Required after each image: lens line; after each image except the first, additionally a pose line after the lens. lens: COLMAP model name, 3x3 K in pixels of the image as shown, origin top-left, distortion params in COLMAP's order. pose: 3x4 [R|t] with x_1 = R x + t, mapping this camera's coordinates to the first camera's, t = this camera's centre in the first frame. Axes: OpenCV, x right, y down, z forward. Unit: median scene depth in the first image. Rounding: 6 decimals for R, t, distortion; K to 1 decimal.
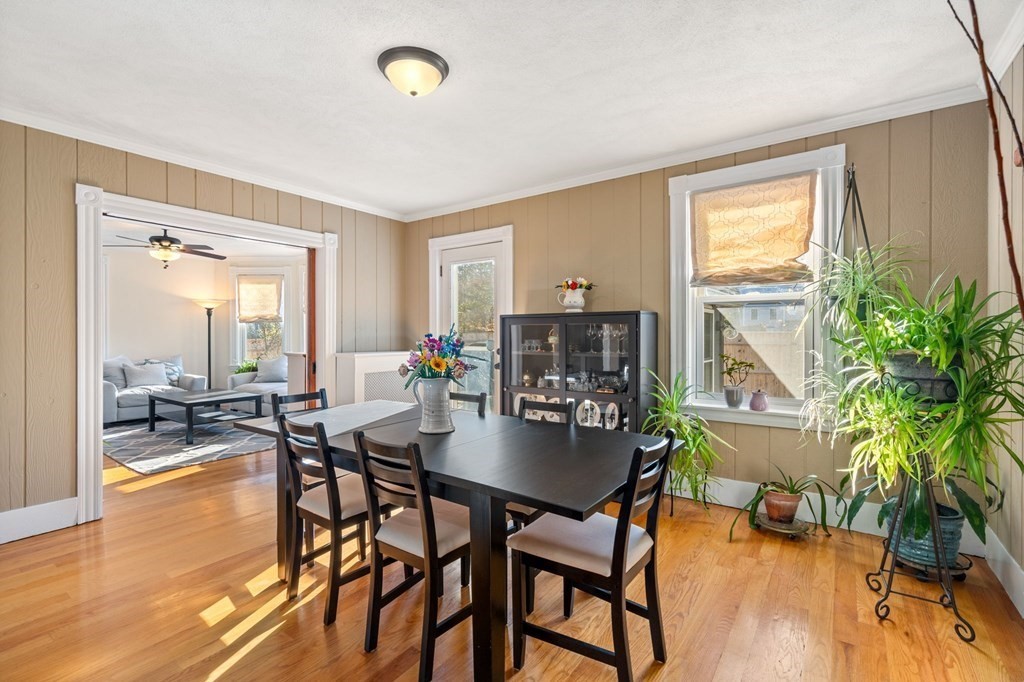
lens RADIAL K [[460.1, 0, 512.0], [0, 460.1, 341.0], [0, 0, 1]] dist [-0.002774, 0.000577]
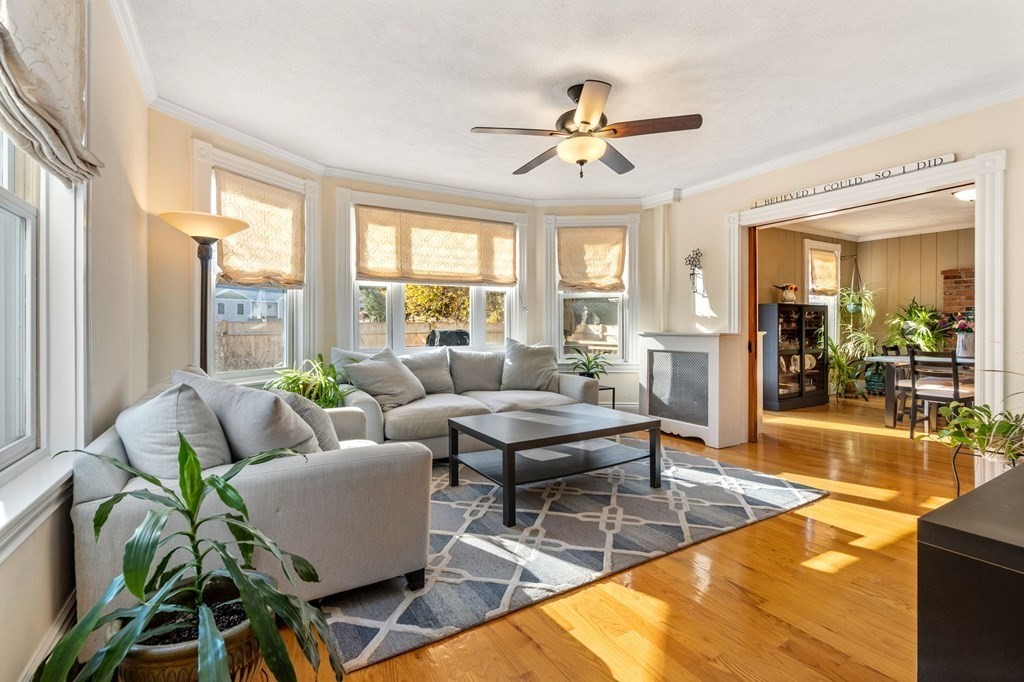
lens RADIAL K [[461.6, 0, 500.4], [0, 461.6, 328.2], [0, 0, 1]] dist [-0.000633, -0.000143]
pose [[0.403621, -0.003787, 0.914918, -2.345854], [0.021526, 0.999754, -0.005358, 0.015285], [-0.914673, 0.021857, 0.403603, 1.650741]]
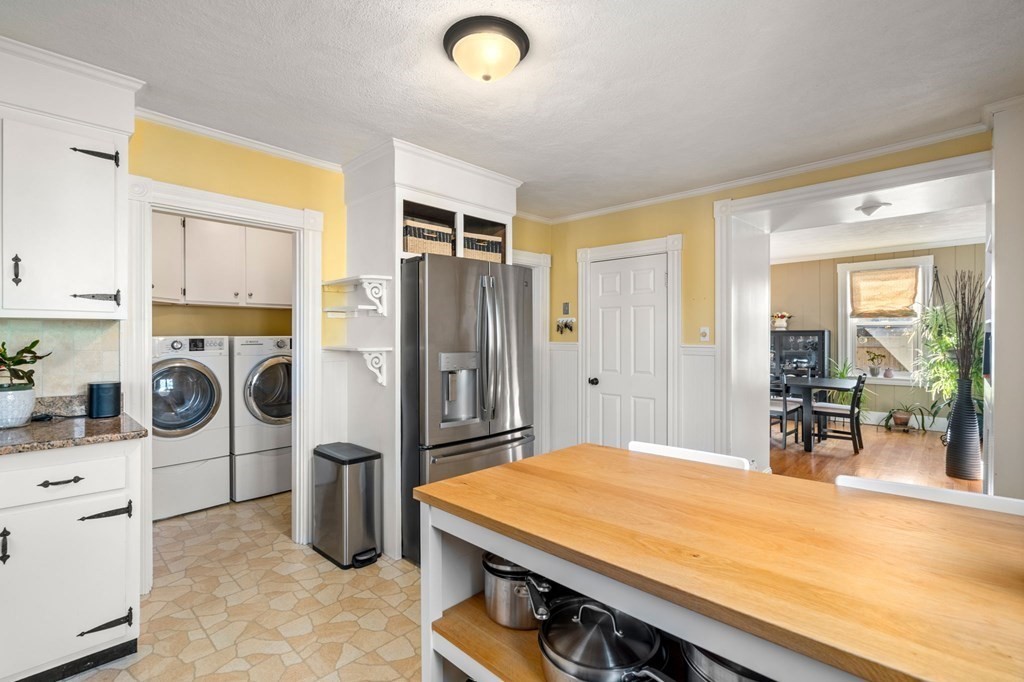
lens RADIAL K [[460.1, 0, 512.0], [0, 460.1, 341.0], [0, 0, 1]] dist [-0.002774, 0.000577]
pose [[0.989131, 0.001118, -0.147030, -0.903777], [-0.002094, 0.999977, -0.006477, -0.000121], [0.147020, 0.006715, 0.989111, -1.403100]]
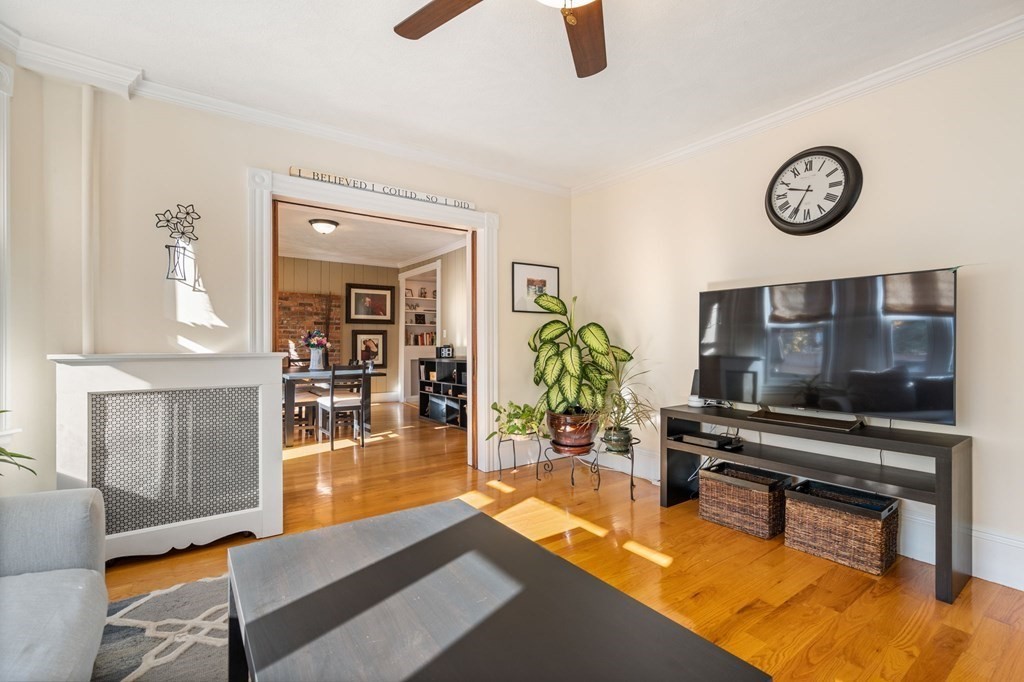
lens RADIAL K [[460.1, 0, 512.0], [0, 460.1, 341.0], [0, 0, 1]] dist [-0.002774, 0.000577]
pose [[-0.948923, -0.000947, 0.315508, -1.500478], [0.004893, 0.999831, 0.017717, 0.001108], [-0.315471, 0.018356, -0.948758, 2.316011]]
